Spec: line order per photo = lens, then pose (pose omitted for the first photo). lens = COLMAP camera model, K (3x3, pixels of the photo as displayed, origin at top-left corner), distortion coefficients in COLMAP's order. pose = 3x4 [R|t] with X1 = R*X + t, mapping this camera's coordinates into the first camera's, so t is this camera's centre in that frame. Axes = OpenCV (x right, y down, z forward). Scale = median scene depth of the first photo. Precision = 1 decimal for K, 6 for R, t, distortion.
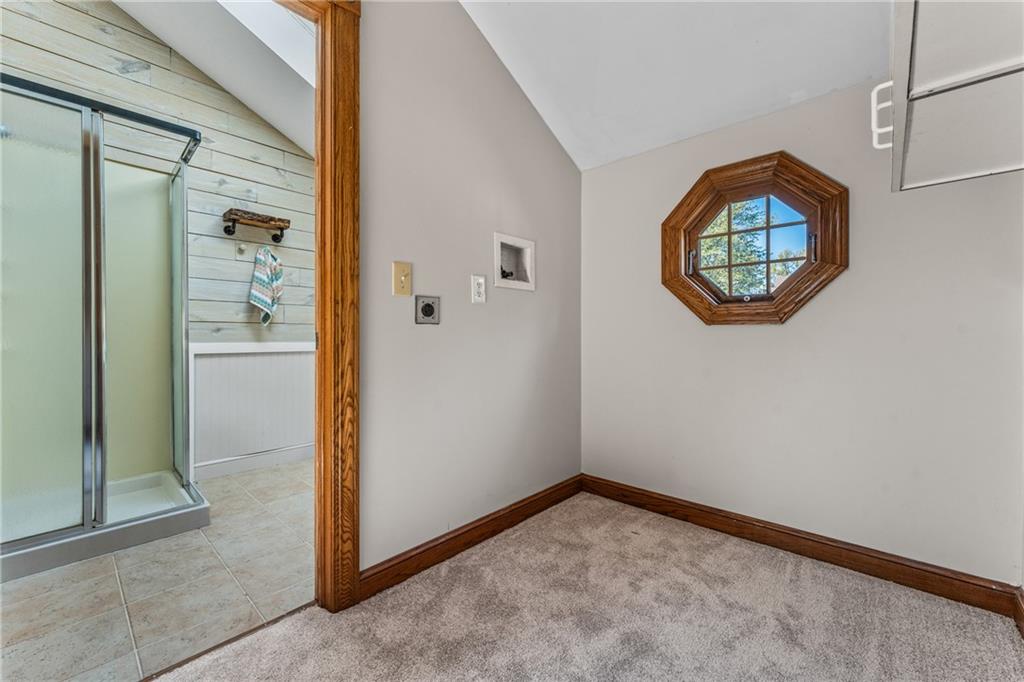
lens RADIAL K [[408.7, 0, 508.8], [0, 408.7, 336.2], [0, 0, 1]] dist [-0.008536, -0.000176]
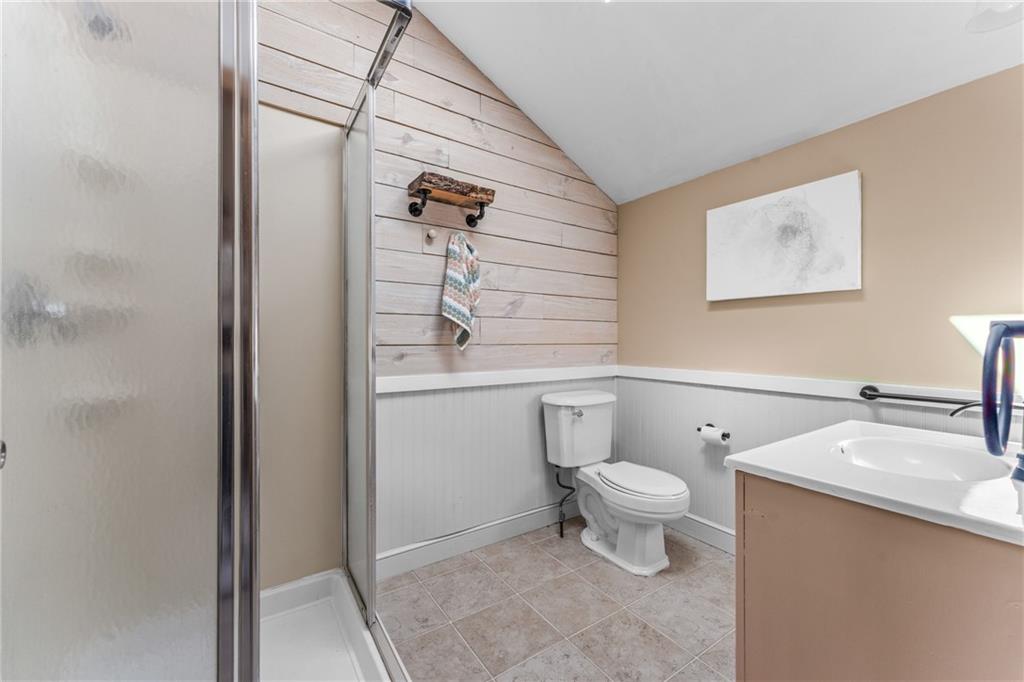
lens RADIAL K [[408.7, 0, 508.8], [0, 408.7, 336.2], [0, 0, 1]] dist [-0.008536, -0.000176]
pose [[0.970035, -0.001233, -0.242960, -0.362381], [-0.000949, 0.999960, -0.008865, -0.042306], [0.242962, 0.008830, 0.969996, 0.371401]]
